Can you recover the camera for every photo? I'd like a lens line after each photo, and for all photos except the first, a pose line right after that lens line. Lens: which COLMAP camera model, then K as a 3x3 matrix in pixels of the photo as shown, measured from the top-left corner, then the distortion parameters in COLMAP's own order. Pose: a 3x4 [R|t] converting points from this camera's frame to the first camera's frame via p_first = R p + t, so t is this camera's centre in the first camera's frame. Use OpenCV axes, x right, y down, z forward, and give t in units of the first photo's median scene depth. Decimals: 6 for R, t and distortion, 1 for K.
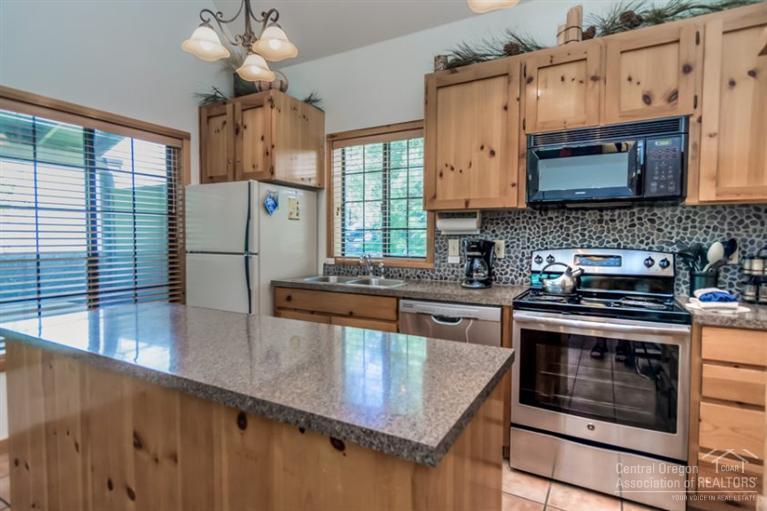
lens RADIAL K [[404.5, 0, 379.4], [0, 404.5, 251.8], [0, 0, 1]] dist [0.000434, 0.004947]
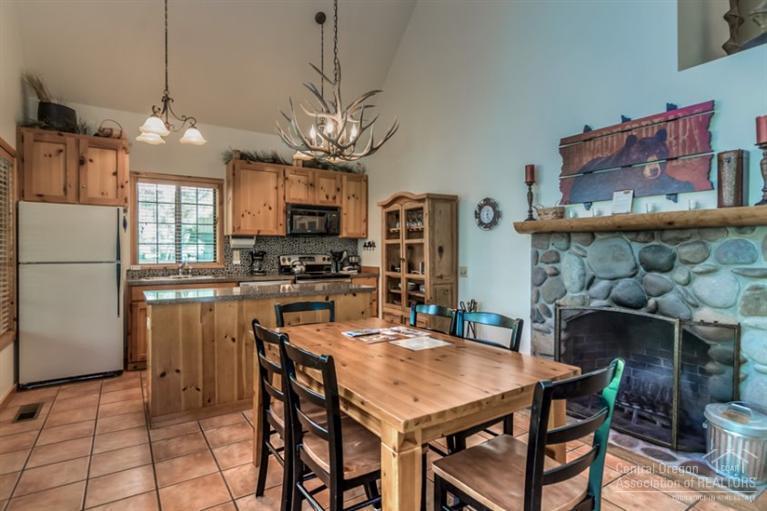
lens RADIAL K [[404.5, 0, 383.2], [0, 404.5, 254.0], [0, 0, 1]] dist [0.000434, 0.004947]
pose [[0.462298, -0.010935, 0.886657, -1.193388], [0.031583, 0.999493, -0.004141, 0.012867], [-0.886162, 0.029917, 0.462409, -0.420944]]
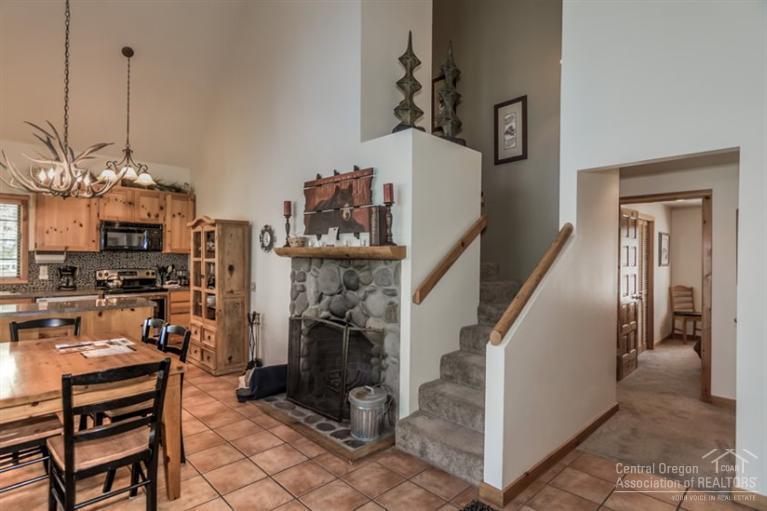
lens RADIAL K [[404.5, 0, 383.7], [0, 404.5, 254.4], [0, 0, 1]] dist [0.000434, 0.004947]
pose [[0.277402, 0.002859, 0.960750, -1.239062], [0.024855, 0.999640, -0.010151, -0.028379], [-0.960432, 0.026696, 0.277231, -1.042980]]
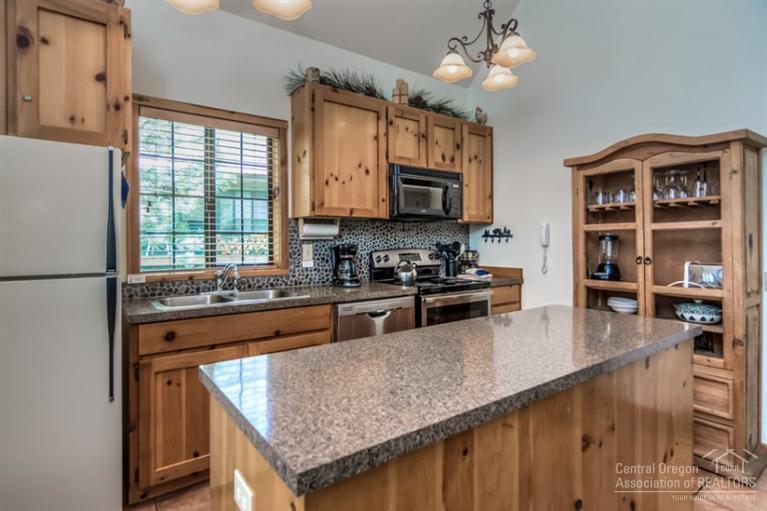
lens RADIAL K [[404.5, 0, 380.4], [0, 404.5, 240.6], [0, 0, 1]] dist [0.000434, 0.004947]
pose [[0.412386, -0.005242, 0.910994, -0.748655], [0.038402, 0.999195, -0.011634, -0.022924], [-0.910200, 0.039781, 0.412255, 0.444776]]
